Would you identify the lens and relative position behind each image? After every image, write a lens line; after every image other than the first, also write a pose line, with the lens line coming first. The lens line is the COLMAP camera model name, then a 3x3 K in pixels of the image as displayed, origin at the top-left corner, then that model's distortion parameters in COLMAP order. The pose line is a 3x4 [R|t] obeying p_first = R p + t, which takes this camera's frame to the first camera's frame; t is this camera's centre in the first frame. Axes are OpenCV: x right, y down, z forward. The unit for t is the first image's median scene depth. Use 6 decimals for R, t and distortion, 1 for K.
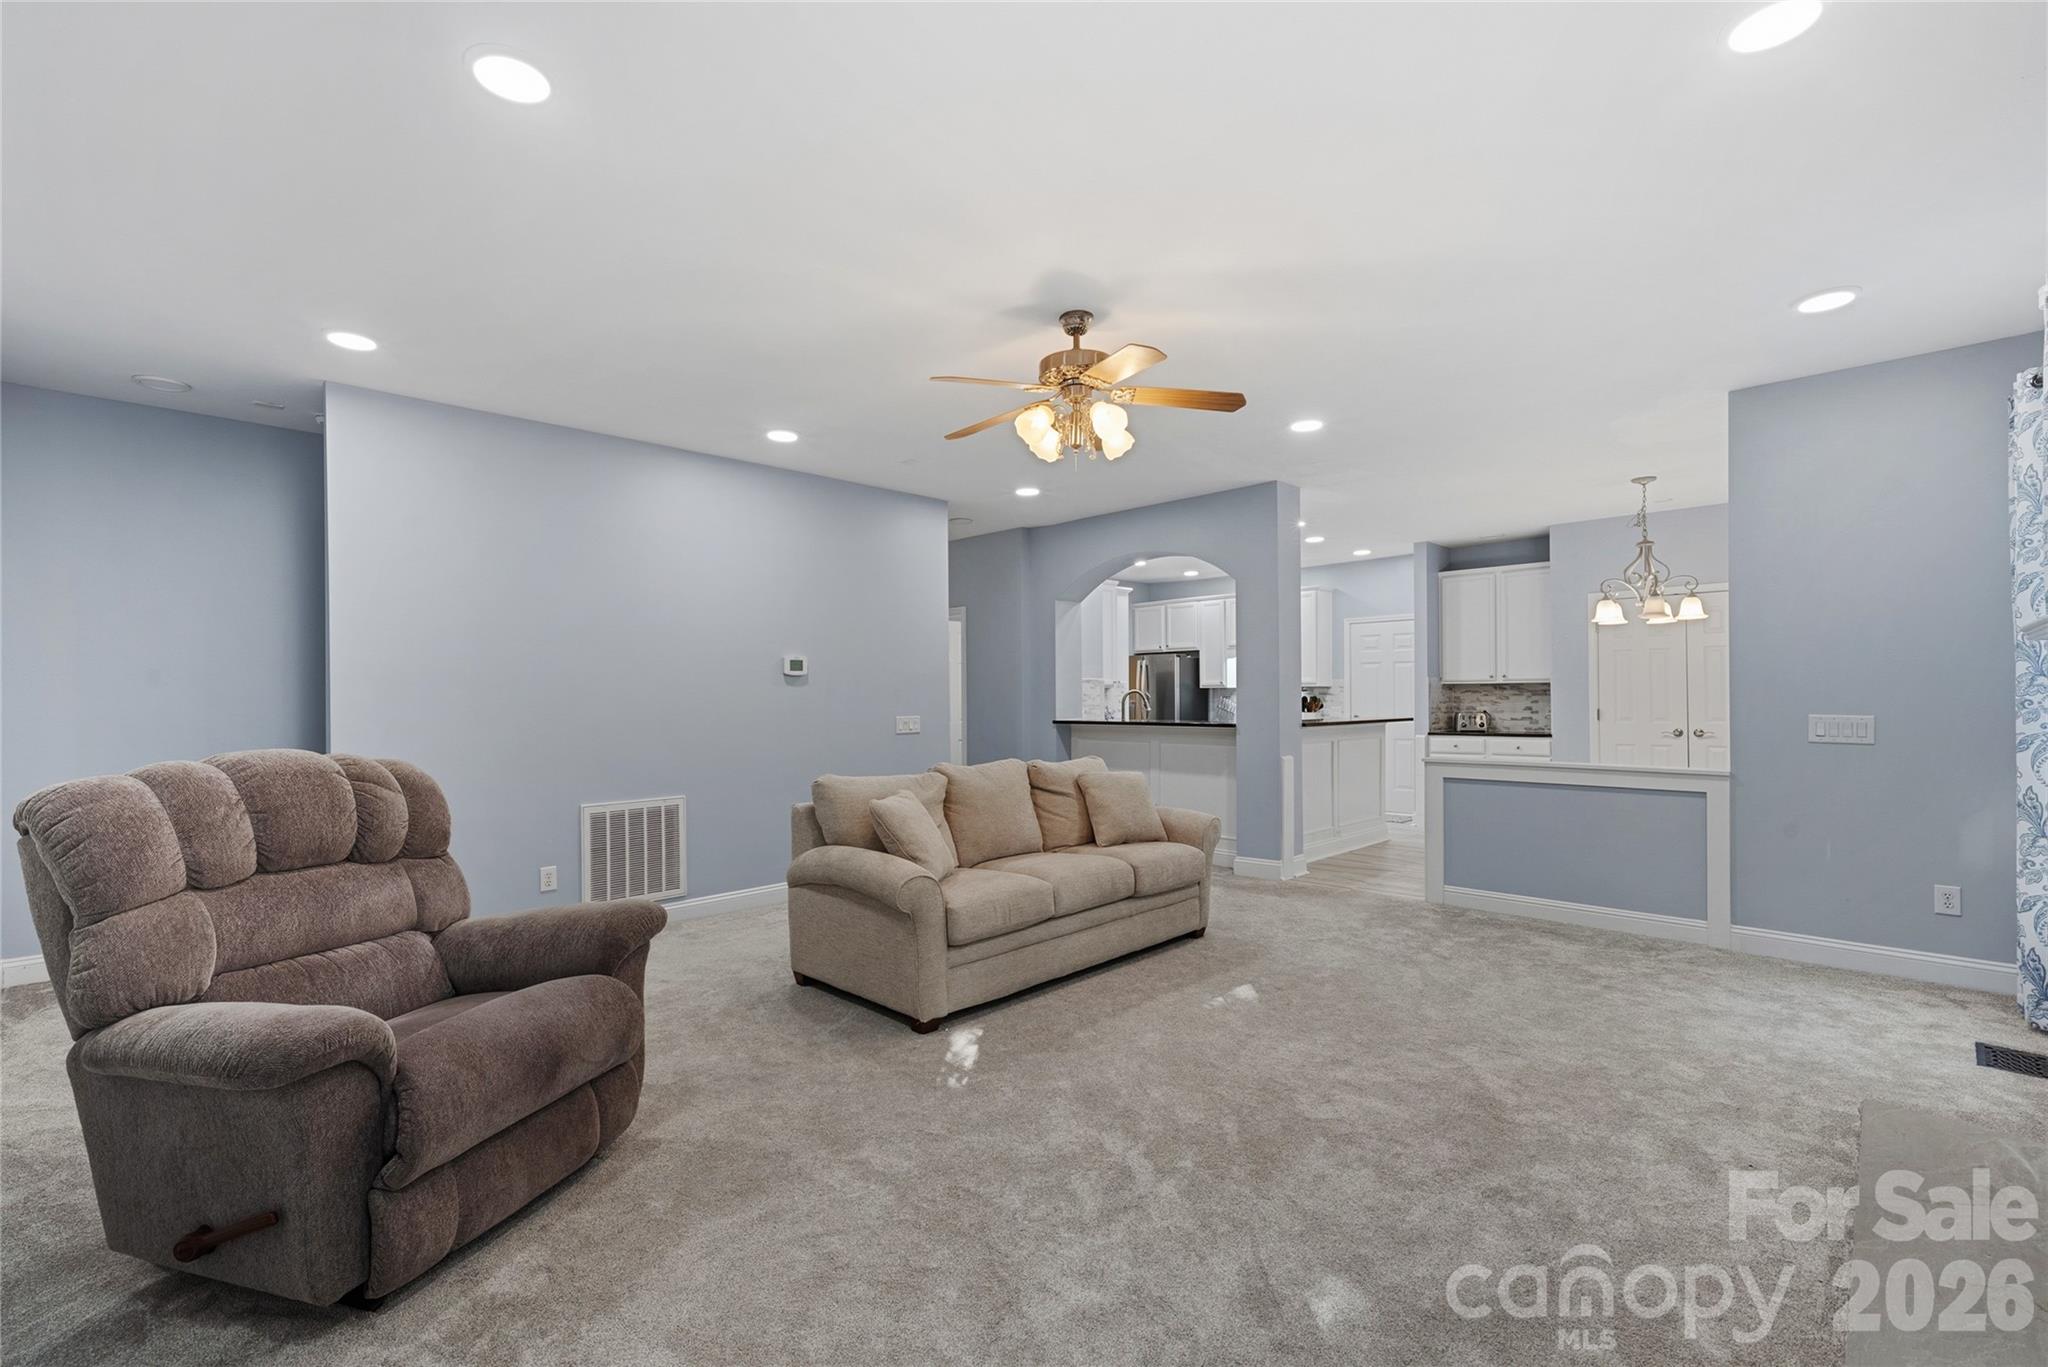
lens RADIAL K [[883.6, 0, 1015.2], [0, 883.6, 696.1], [0, 0, 1]] dist [-0.000824, -0.000059]
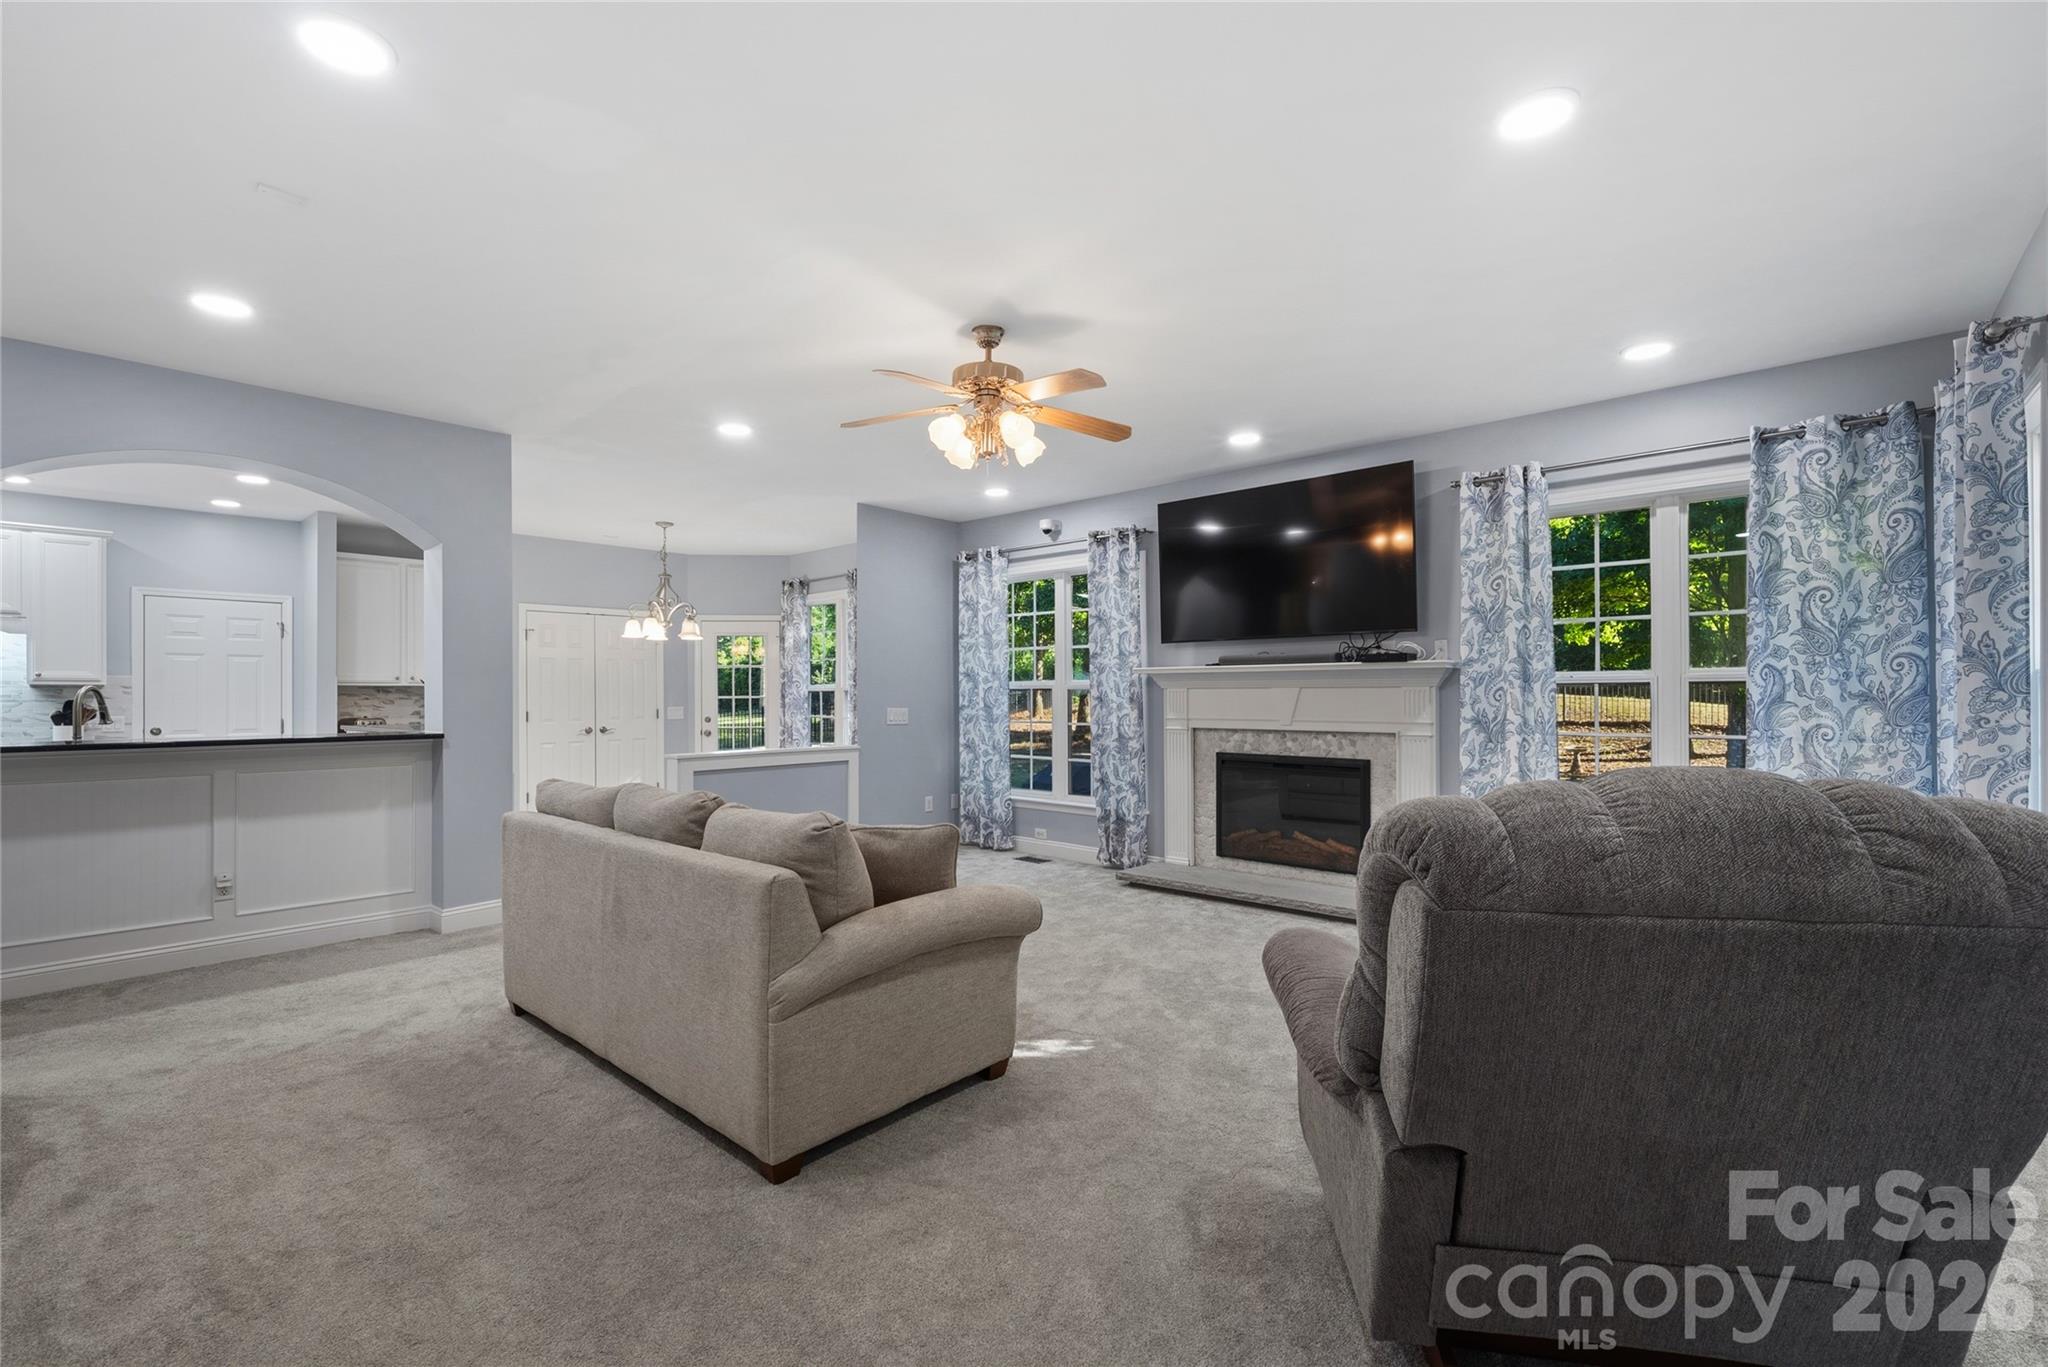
lens RADIAL K [[883.6, 0, 1015.2], [0, 883.6, 696.1], [0, 0, 1]] dist [-0.000824, -0.000059]
pose [[-0.050186, 0.006813, 0.998717, -0.914135], [0.005480, 0.999964, -0.006546, 0.010935], [-0.998725, 0.005144, -0.050222, 0.956830]]
